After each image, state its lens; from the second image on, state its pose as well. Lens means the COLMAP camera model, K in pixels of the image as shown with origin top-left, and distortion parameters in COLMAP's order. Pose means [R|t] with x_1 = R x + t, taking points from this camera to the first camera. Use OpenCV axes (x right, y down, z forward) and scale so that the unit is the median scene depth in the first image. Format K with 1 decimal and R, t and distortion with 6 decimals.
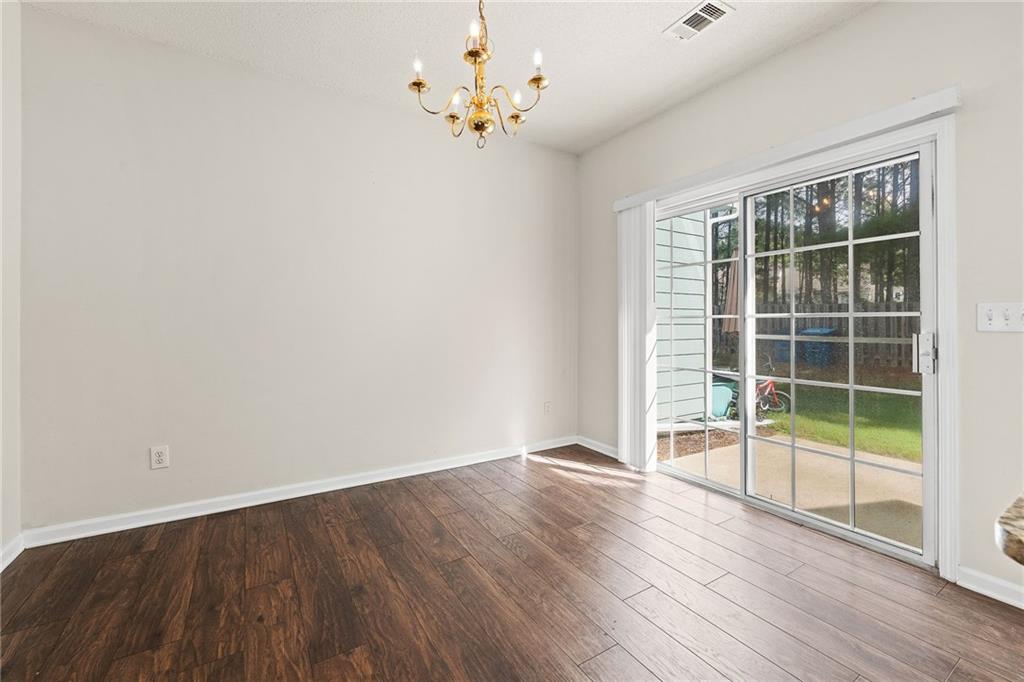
lens RADIAL K [[427.3, 0, 508.1], [0, 427.3, 317.1], [0, 0, 1]] dist [0.002025, 0.000198]
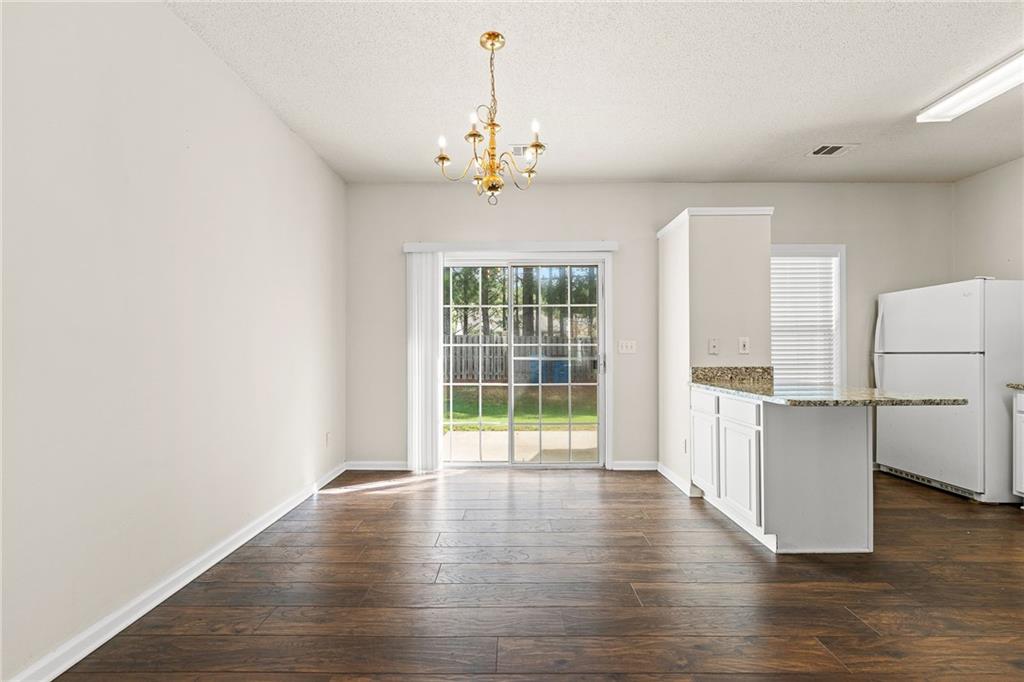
lens RADIAL K [[409.2, 0, 519.4], [0, 409.2, 342.0], [0, 0, 1]] dist [-0.002116, -0.000078]
pose [[0.525860, 0.014085, 0.850454, -0.720885], [-0.007598, 0.999901, -0.011862, 0.005163], [-0.850537, -0.000223, 0.525915, 0.237650]]
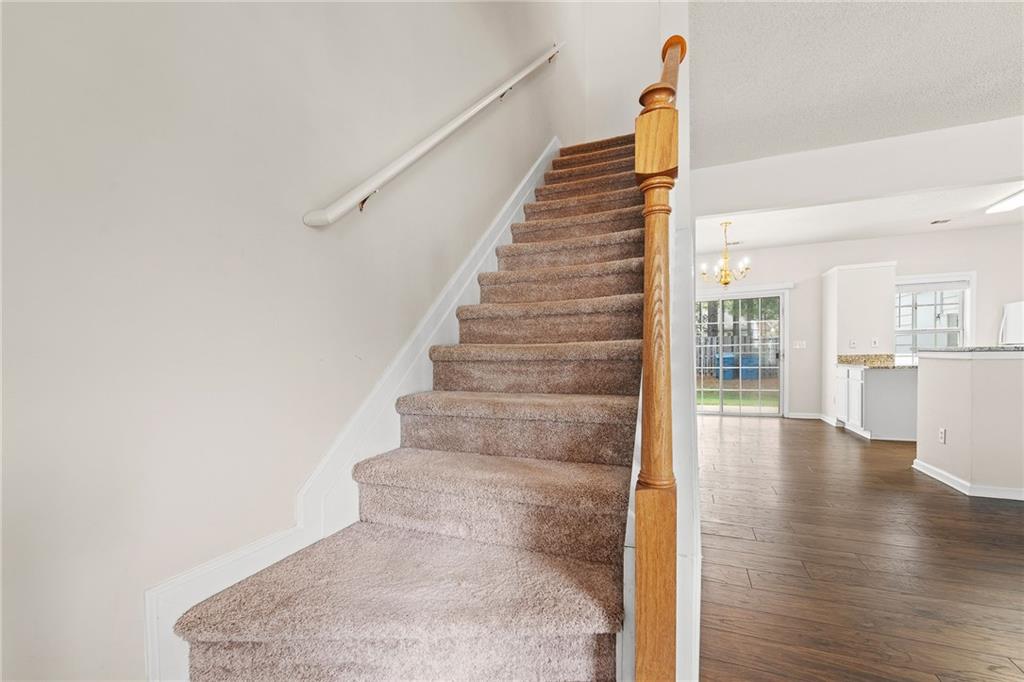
lens RADIAL K [[424.4, 0, 514.3], [0, 424.4, 368.7], [0, 0, 1]] dist [0.000384, -0.000050]
pose [[0.814883, -0.036772, 0.578458, -2.216364], [0.013857, 0.998936, 0.043981, 0.009712], [-0.579460, -0.027823, 0.814525, -0.440183]]
